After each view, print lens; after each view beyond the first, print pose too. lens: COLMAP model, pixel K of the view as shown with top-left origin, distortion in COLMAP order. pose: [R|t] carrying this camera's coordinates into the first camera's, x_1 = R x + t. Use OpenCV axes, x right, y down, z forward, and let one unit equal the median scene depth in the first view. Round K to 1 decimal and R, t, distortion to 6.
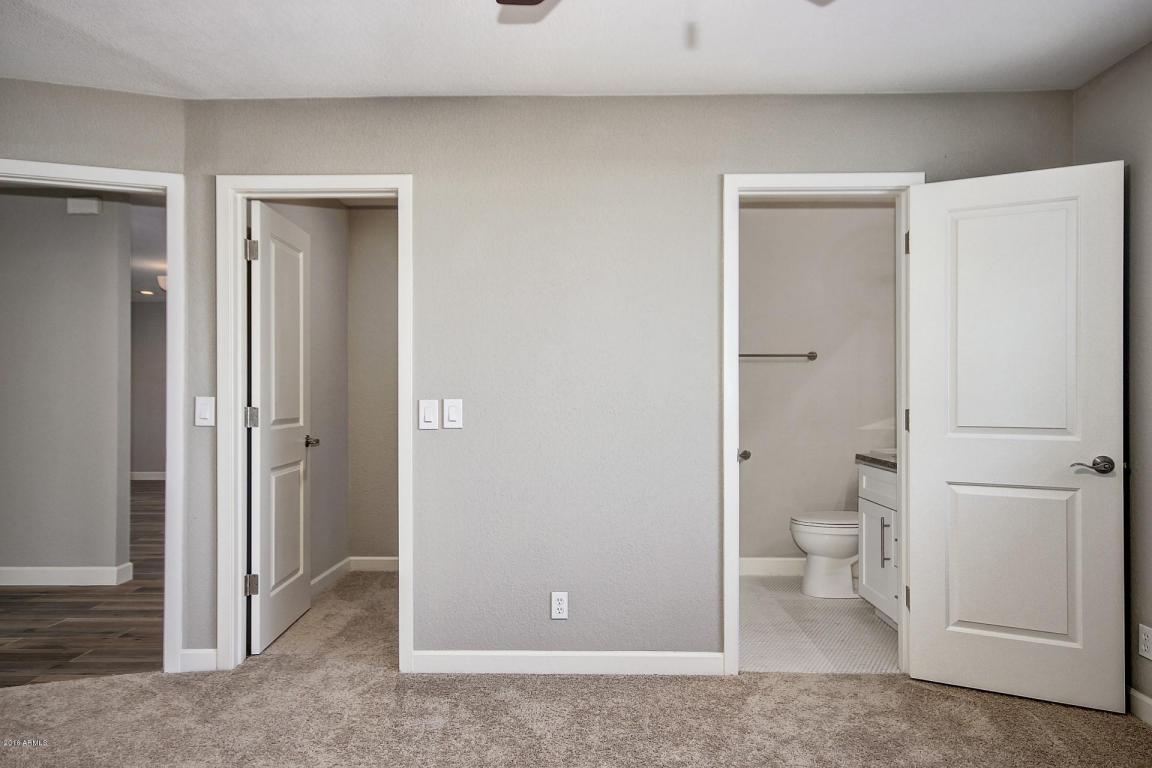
lens RADIAL K [[728.0, 0, 576.5], [0, 728.0, 384.8], [0, 0, 1]] dist [0.008216, 0.011864]
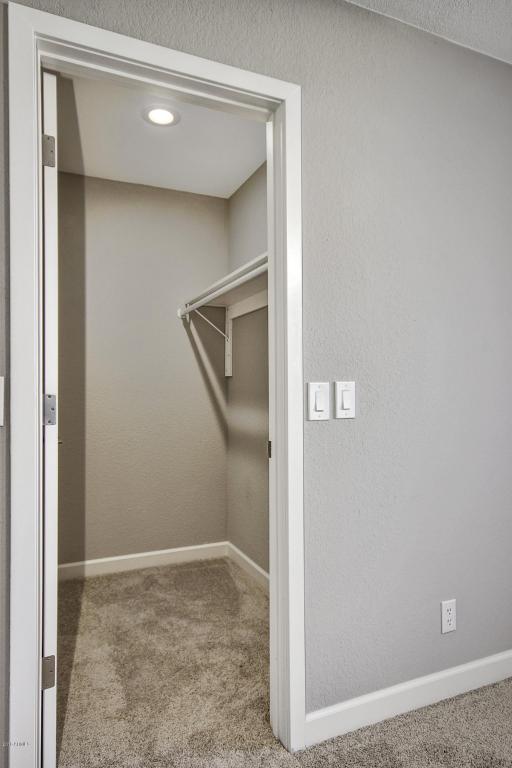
lens RADIAL K [[485.3, 0, 261.4], [0, 485.3, 385.7], [0, 0, 1]] dist [0.008216, 0.011864]
pose [[0.908581, 0.000826, 0.417707, -0.475065], [-0.001049, 0.999999, 0.000304, 0.024093], [-0.417707, -0.000715, 0.908582, 0.557581]]
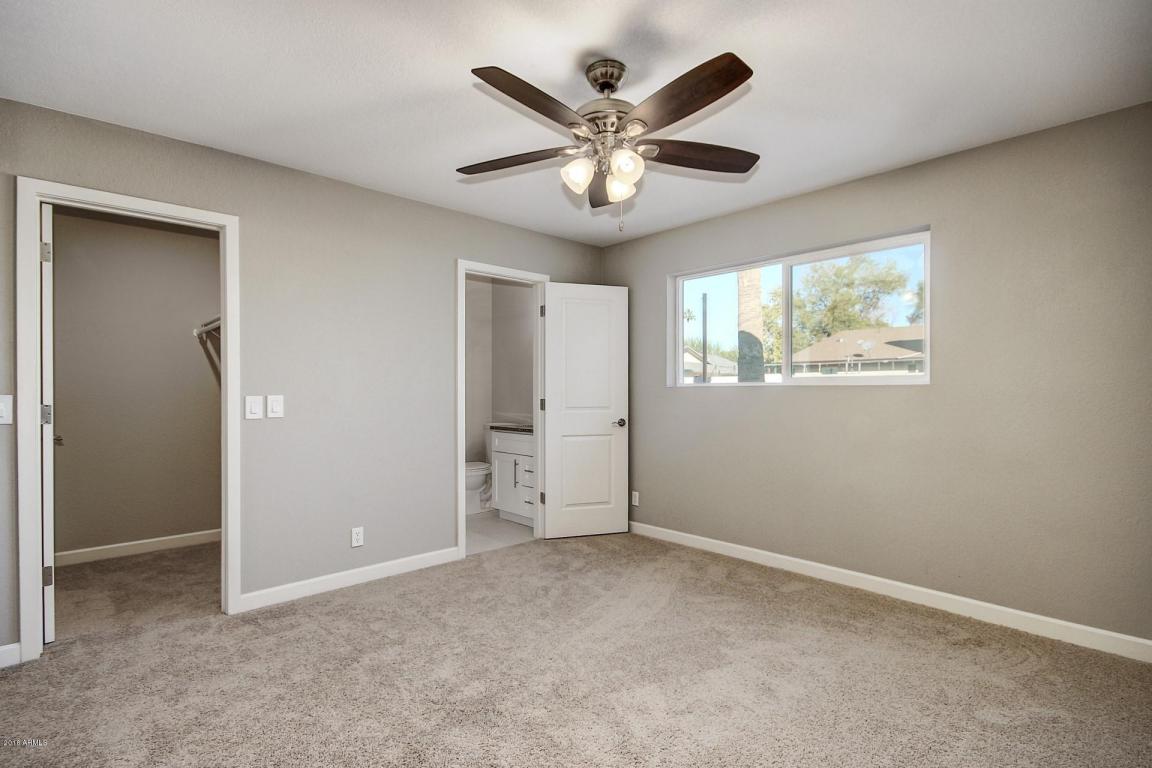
lens RADIAL K [[544.5, 0, 569.0], [0, 544.5, 391.6], [0, 0, 1]] dist [0.013211, -0.006043]
pose [[0.727353, -0.002260, 0.686260, -0.459713], [-0.002406, 0.999980, 0.005843, 0.005929], [-0.686259, -0.005901, 0.727333, -0.076692]]
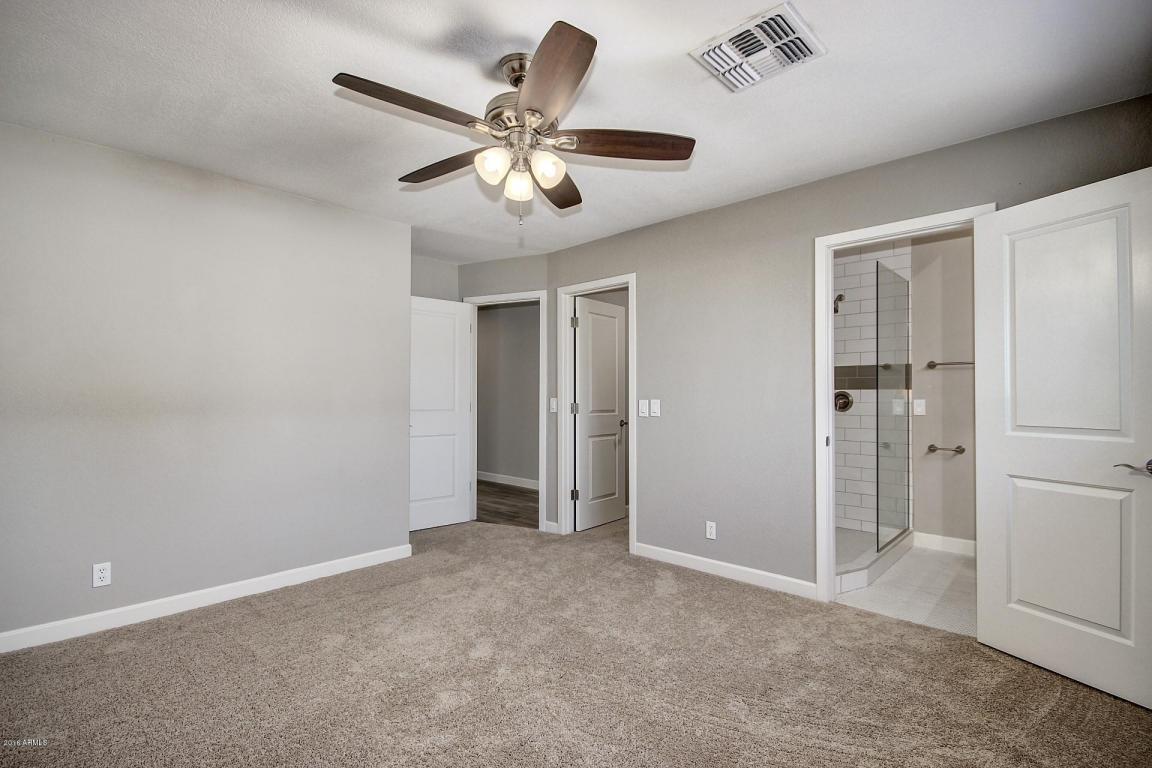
lens RADIAL K [[544.5, 0, 571.8], [0, 544.5, 387.2], [0, 0, 1]] dist [0.013211, -0.006043]
pose [[0.735298, -0.011050, -0.677654, 0.555548], [0.005519, 0.999932, -0.010317, 0.002917], [0.677722, 0.003846, 0.735308, -0.074544]]
